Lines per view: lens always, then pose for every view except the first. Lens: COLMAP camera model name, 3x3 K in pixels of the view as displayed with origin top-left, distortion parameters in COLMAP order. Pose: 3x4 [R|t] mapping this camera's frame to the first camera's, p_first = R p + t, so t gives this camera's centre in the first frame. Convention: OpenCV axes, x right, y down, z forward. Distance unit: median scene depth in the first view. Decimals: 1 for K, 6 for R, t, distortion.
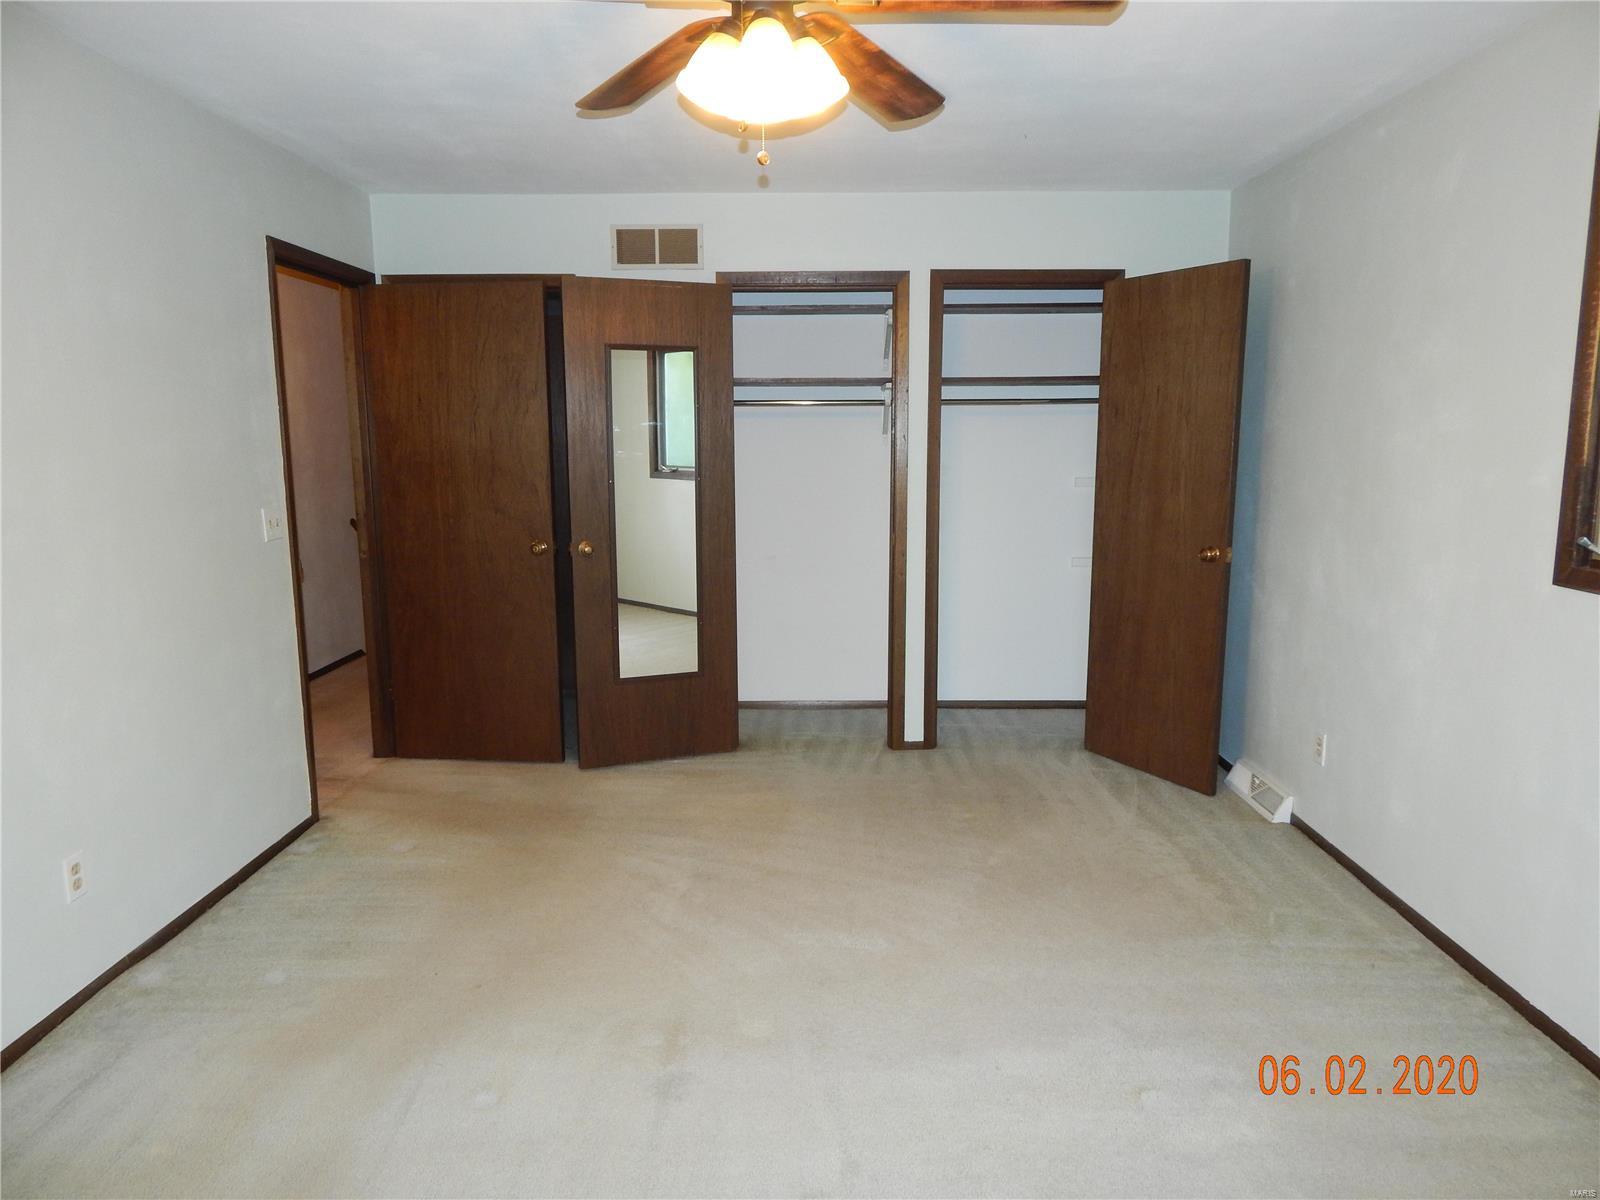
lens RADIAL K [[1053.8, 0, 802.4], [0, 1053.8, 595.5], [0, 0, 1]] dist [0.007059, -0.003647]
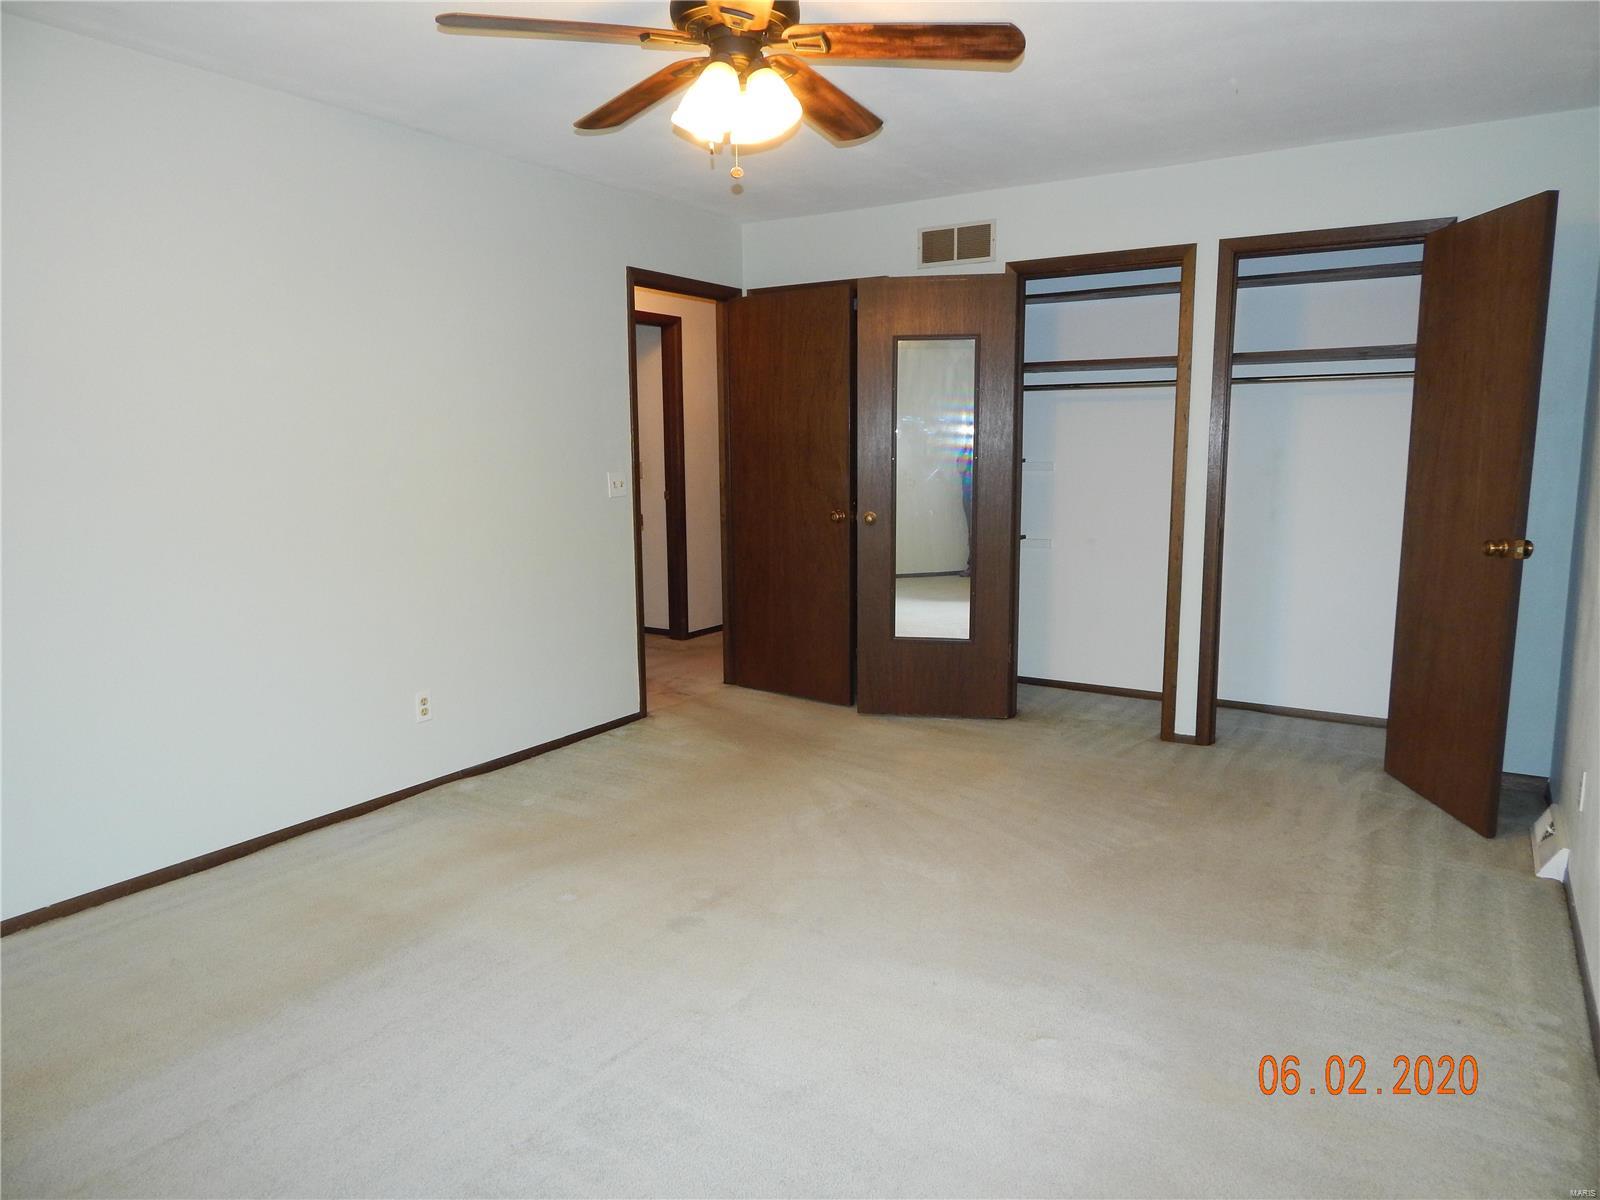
lens RADIAL K [[1053.8, 0, 812.8], [0, 1053.8, 599.1], [0, 0, 1]] dist [0.007059, -0.003647]
pose [[0.851870, 0.077185, -0.518035, 0.324112], [-0.077875, 0.996753, 0.020454, 0.023220], [0.517932, 0.022918, 0.855115, 0.000834]]
